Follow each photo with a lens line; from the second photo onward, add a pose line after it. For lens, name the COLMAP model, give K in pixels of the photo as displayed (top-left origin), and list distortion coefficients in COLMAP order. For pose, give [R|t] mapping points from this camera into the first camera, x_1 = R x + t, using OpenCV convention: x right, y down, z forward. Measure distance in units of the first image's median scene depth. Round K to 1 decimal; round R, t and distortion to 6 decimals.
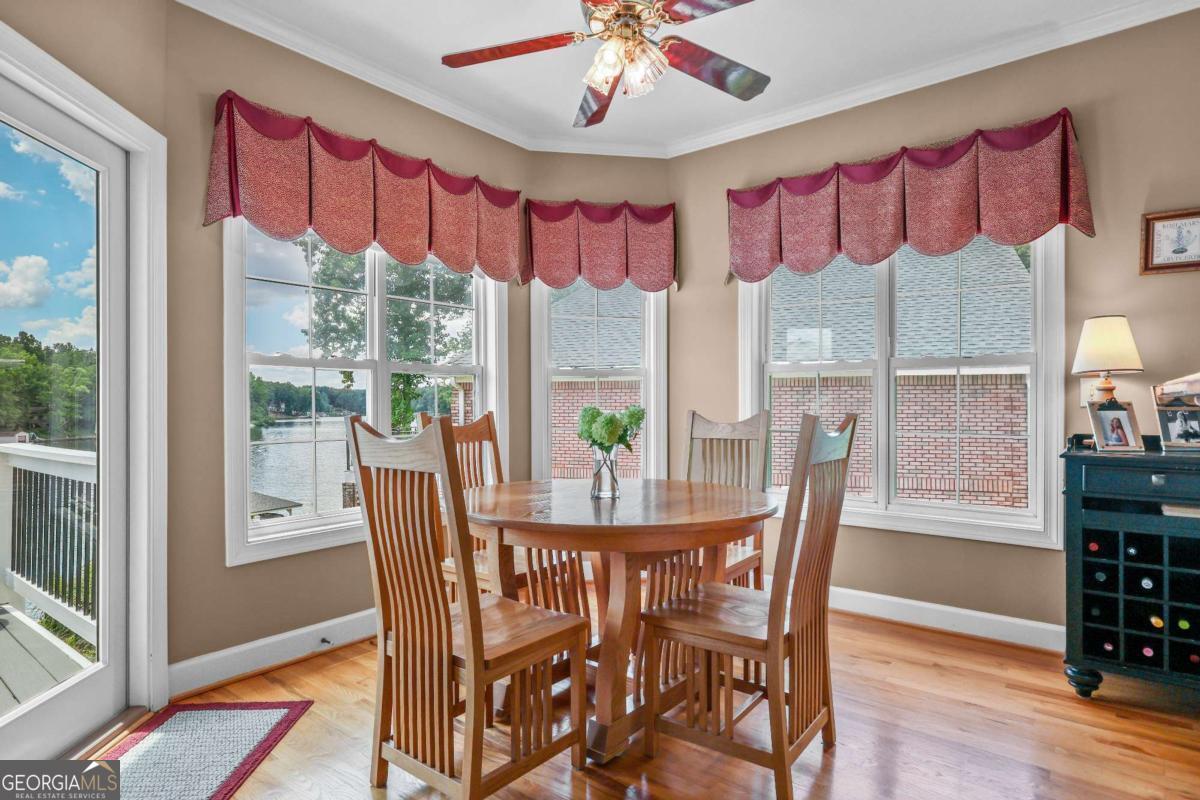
lens RADIAL K [[653.8, 0, 601.3], [0, 653.8, 402.6], [0, 0, 1]] dist [0.004212, -0.000343]
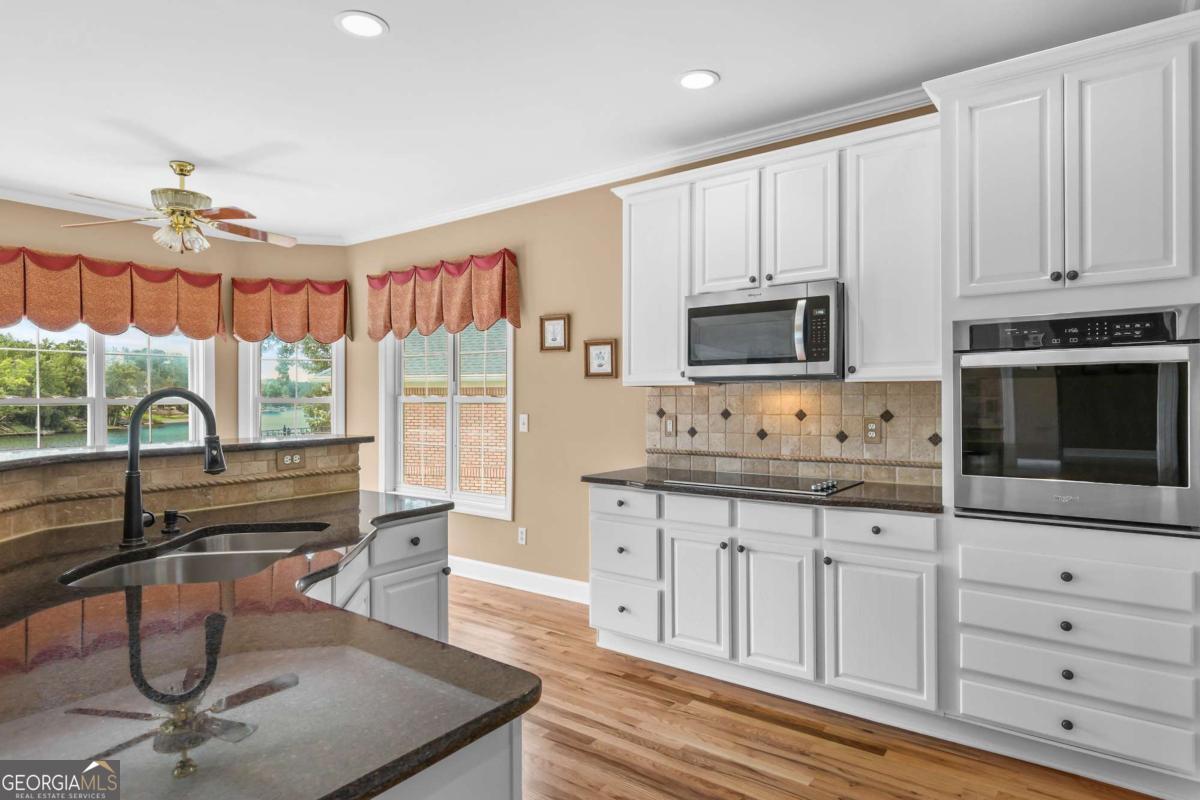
lens RADIAL K [[673.0, 0, 600.0], [0, 673.0, 400.0], [0, 0, 1]] dist [0.003292, 0.000120]
pose [[0.999329, 0.001830, 0.036595, 0.799868], [-0.002004, 0.999987, 0.004710, -0.073426], [-0.036585, -0.004780, 0.999319, -0.608643]]
